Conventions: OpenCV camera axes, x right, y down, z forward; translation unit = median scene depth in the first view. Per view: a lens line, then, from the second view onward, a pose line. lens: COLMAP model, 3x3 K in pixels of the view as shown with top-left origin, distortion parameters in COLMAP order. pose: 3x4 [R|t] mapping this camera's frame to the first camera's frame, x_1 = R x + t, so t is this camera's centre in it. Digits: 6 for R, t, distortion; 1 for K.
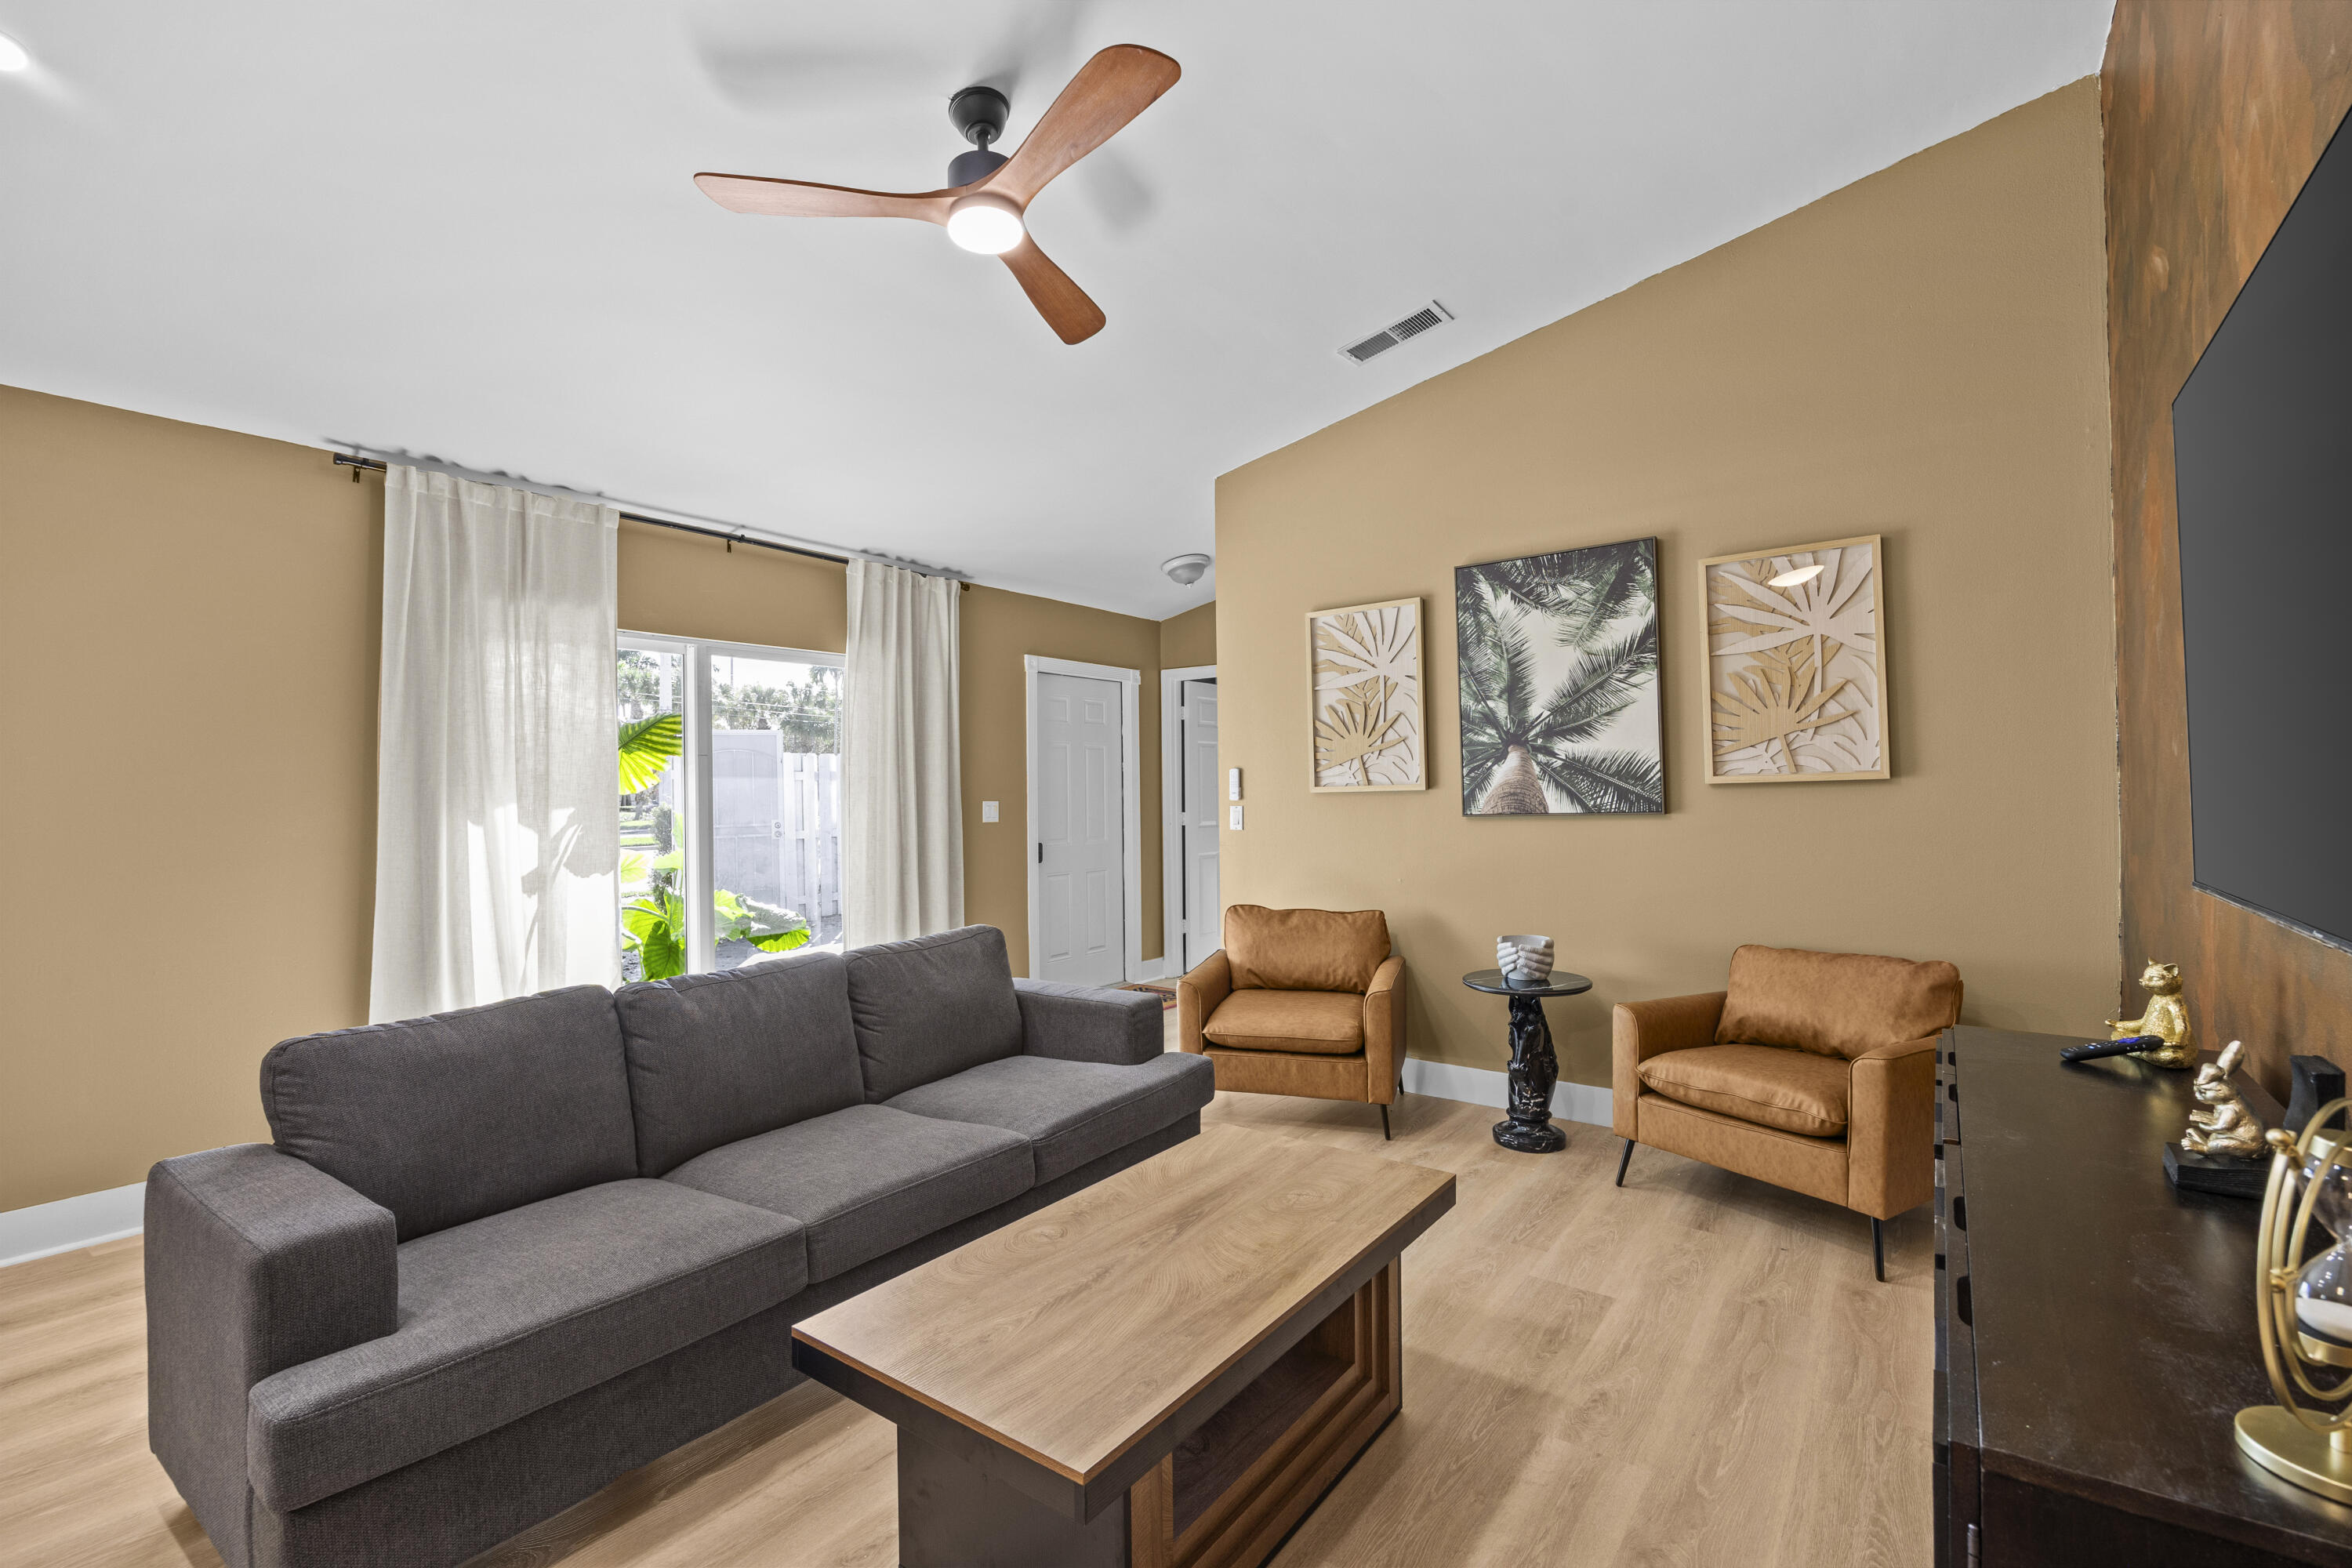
lens RADIAL K [[1040.2, 0, 1174.8], [0, 1040.2, 781.2], [0, 0, 1]] dist [-0.009478, -0.000771]
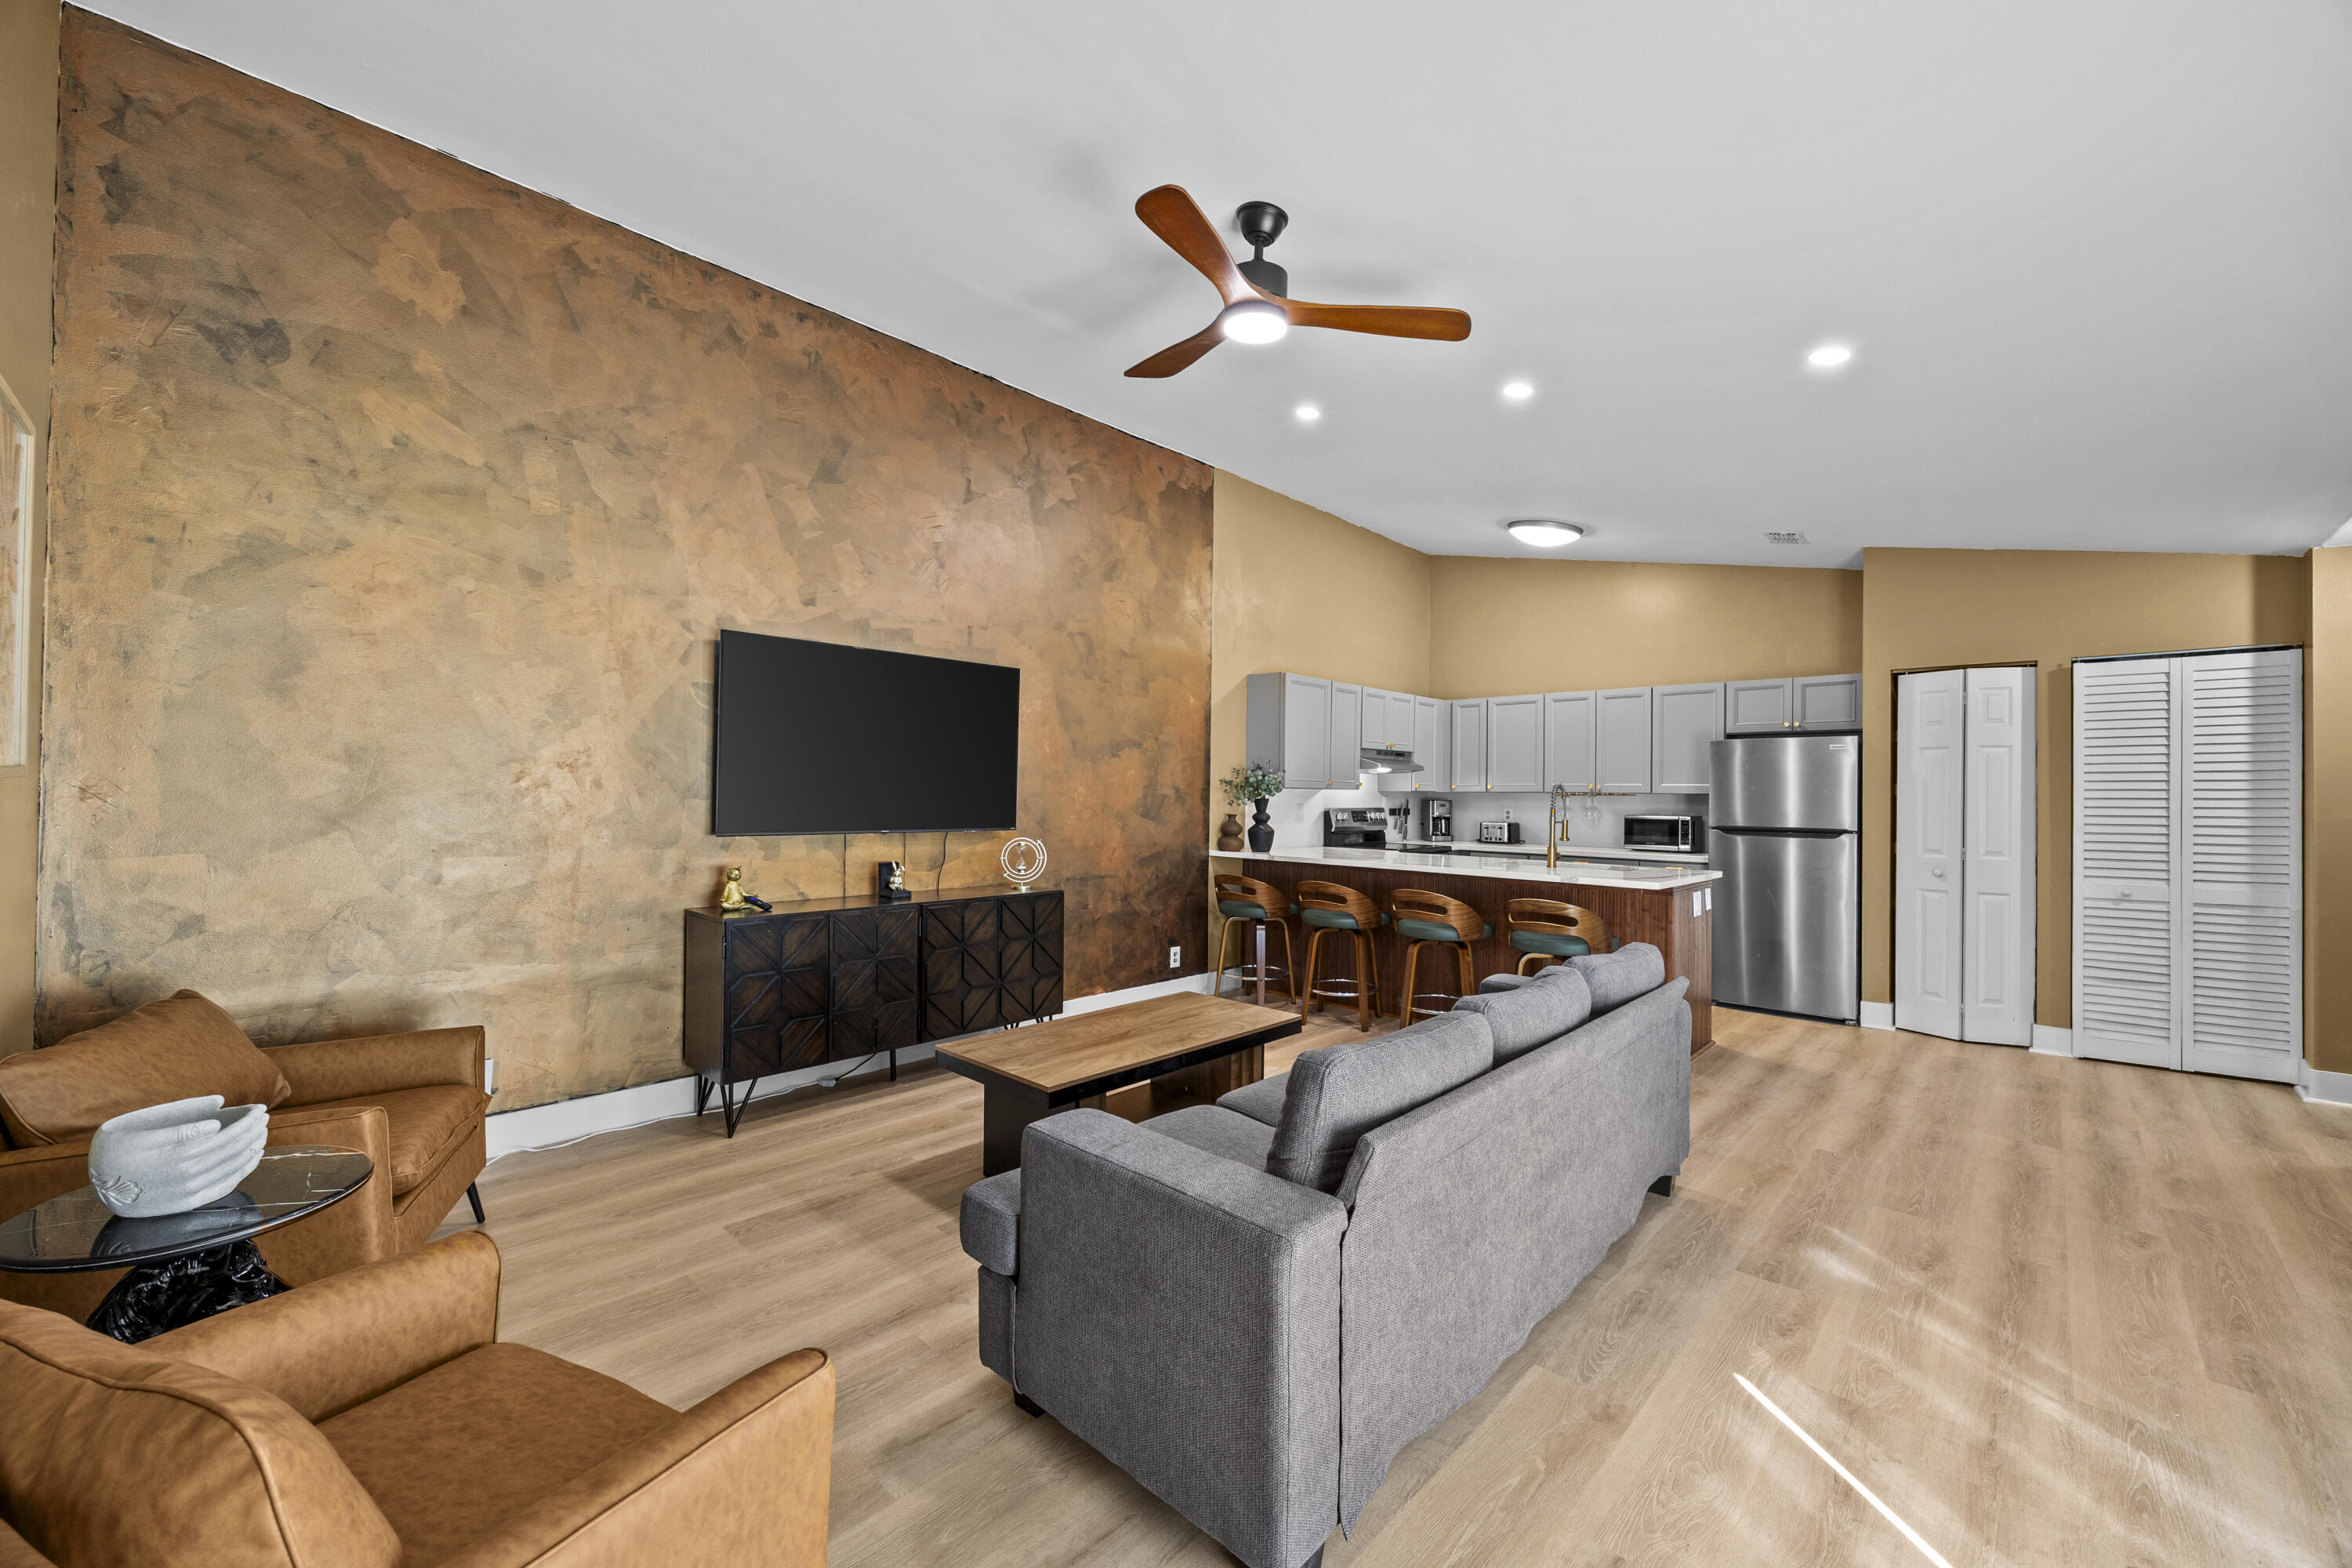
lens RADIAL K [[917.0, 0, 1201.3], [0, 917.0, 795.9], [0, 0, 1]] dist [-0.002052, 0.000436]
pose [[-0.994278, -0.002360, 0.106797, -0.154689], [-0.003476, 0.999941, -0.010259, 0.012923], [-0.106767, -0.010571, -0.994228, 1.352572]]
